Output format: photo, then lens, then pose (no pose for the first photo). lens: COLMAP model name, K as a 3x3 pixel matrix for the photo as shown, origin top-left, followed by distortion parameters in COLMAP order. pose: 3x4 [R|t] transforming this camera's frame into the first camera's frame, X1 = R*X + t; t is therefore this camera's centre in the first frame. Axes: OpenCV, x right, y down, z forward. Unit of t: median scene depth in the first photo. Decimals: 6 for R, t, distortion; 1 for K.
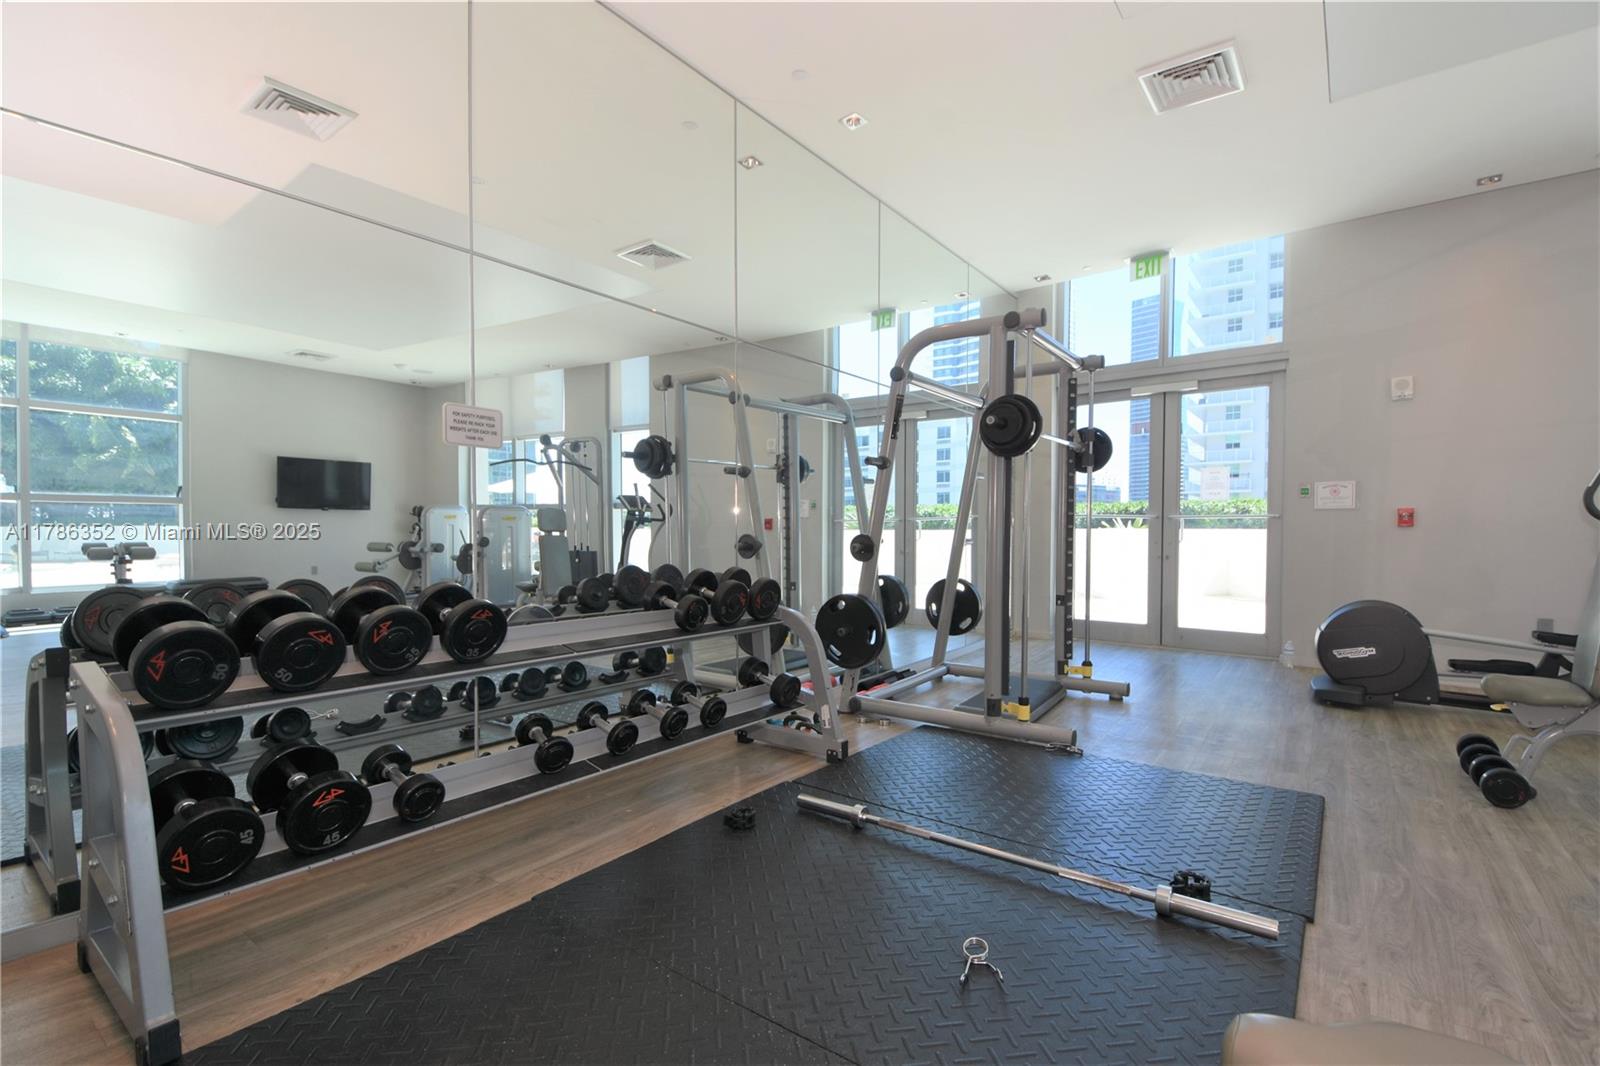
lens RADIAL K [[715.4, 0, 797.1], [0, 715.4, 539.6], [0, 0, 1]] dist [-0.010356, -0.011380]
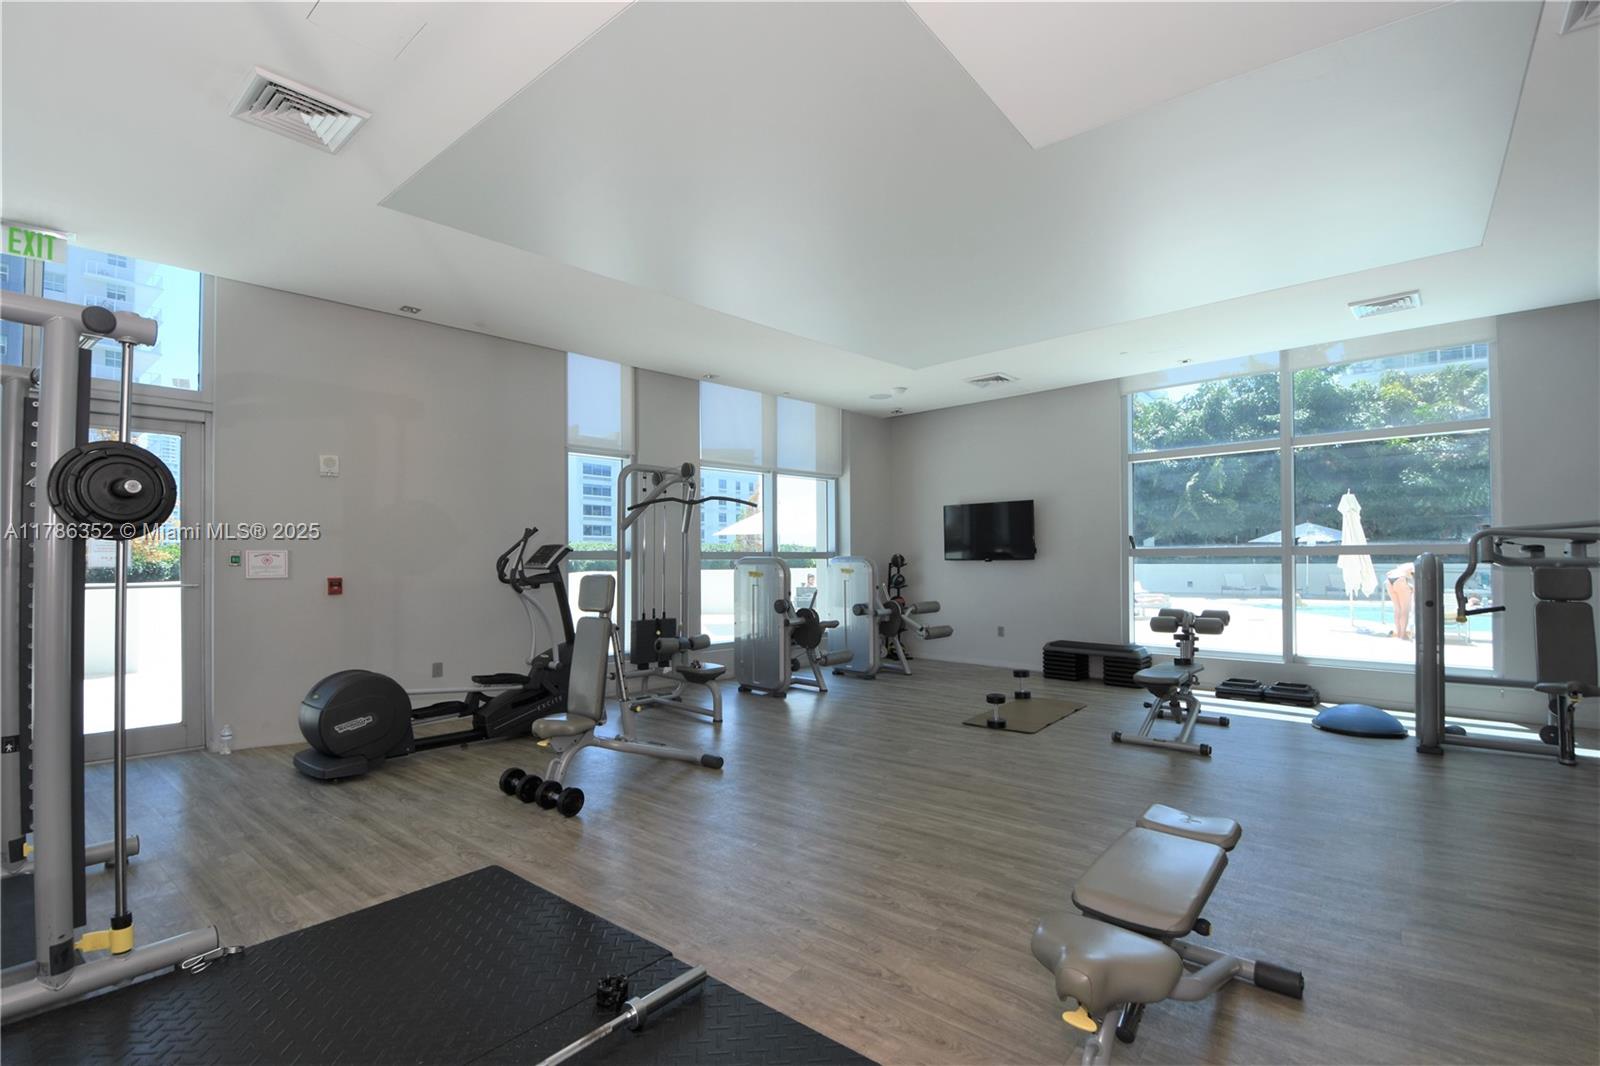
lens RADIAL K [[715.4, 0, 792.3], [0, 715.4, 543.6], [0, 0, 1]] dist [-0.010356, -0.011380]
pose [[0.051906, 0.018394, 0.998483, -0.187090], [0.025790, 0.999472, -0.019753, -0.056367], [-0.998319, 0.026776, 0.051405, 0.243699]]
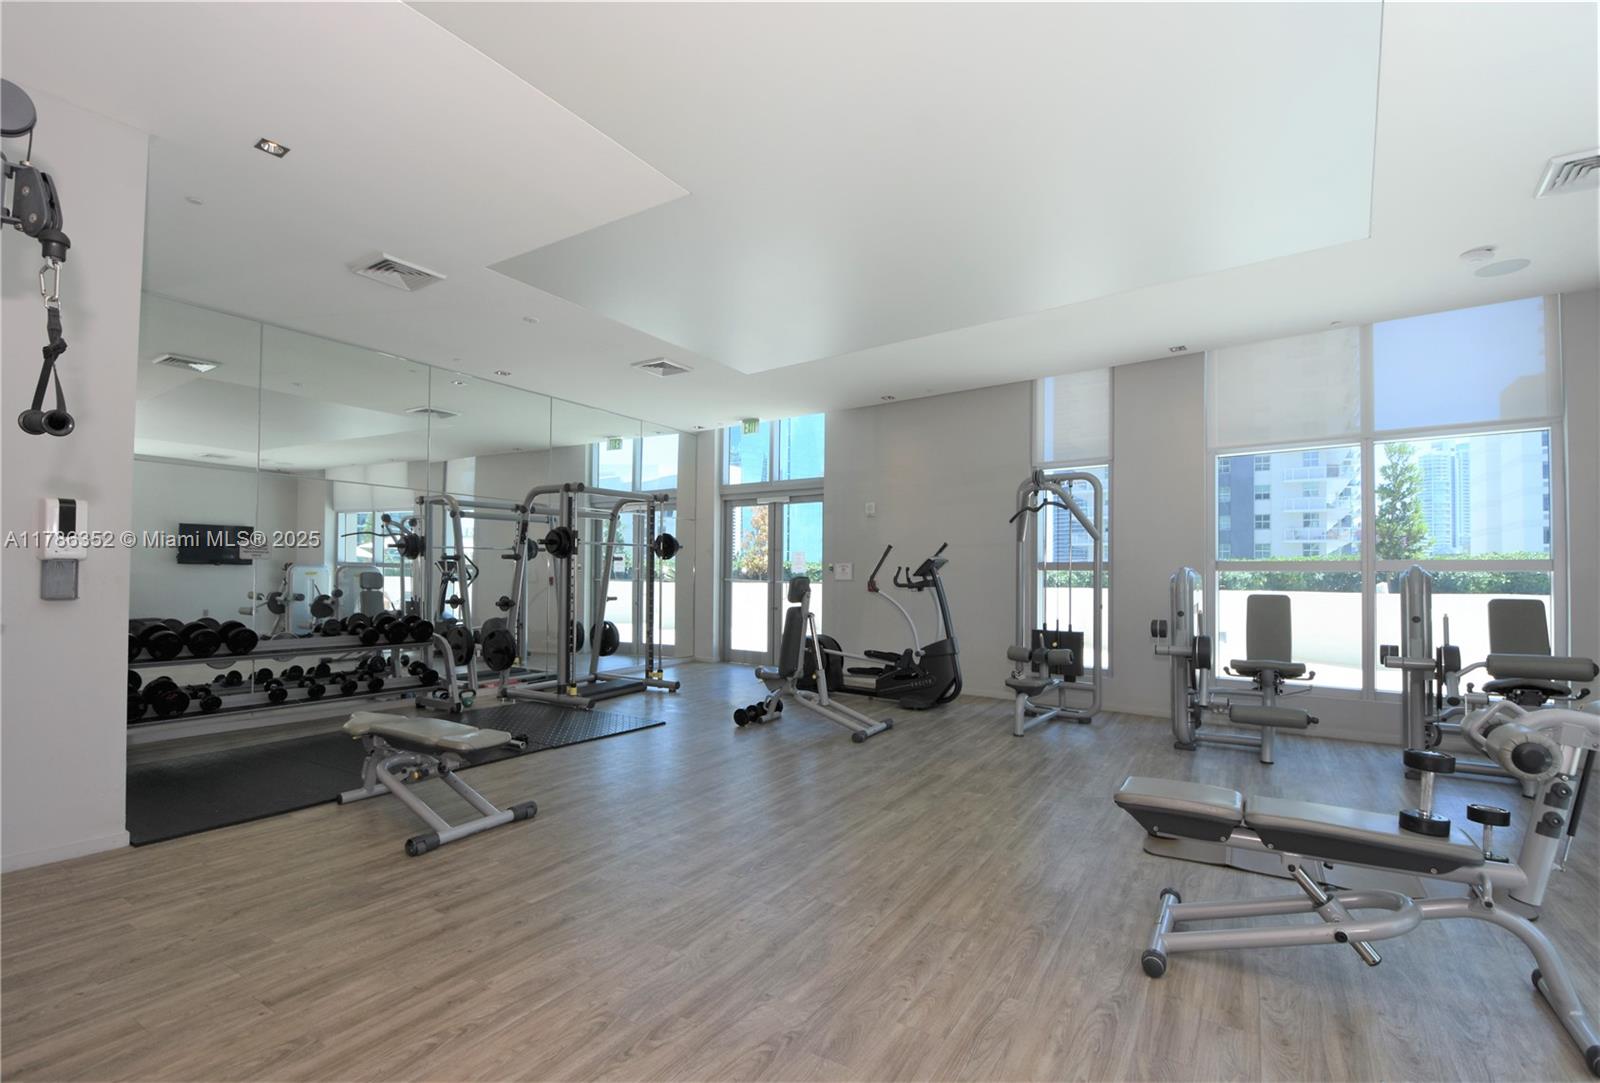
lens RADIAL K [[647.0, 0, 728.7], [0, 647.0, 560.5], [0, 0, 1]] dist [-0.004869, -0.000244]
pose [[0.997261, 0.010309, 0.073236, 0.405559], [-0.007308, 0.999127, -0.041133, -0.026069], [-0.073596, 0.040485, 0.996466, -0.516727]]
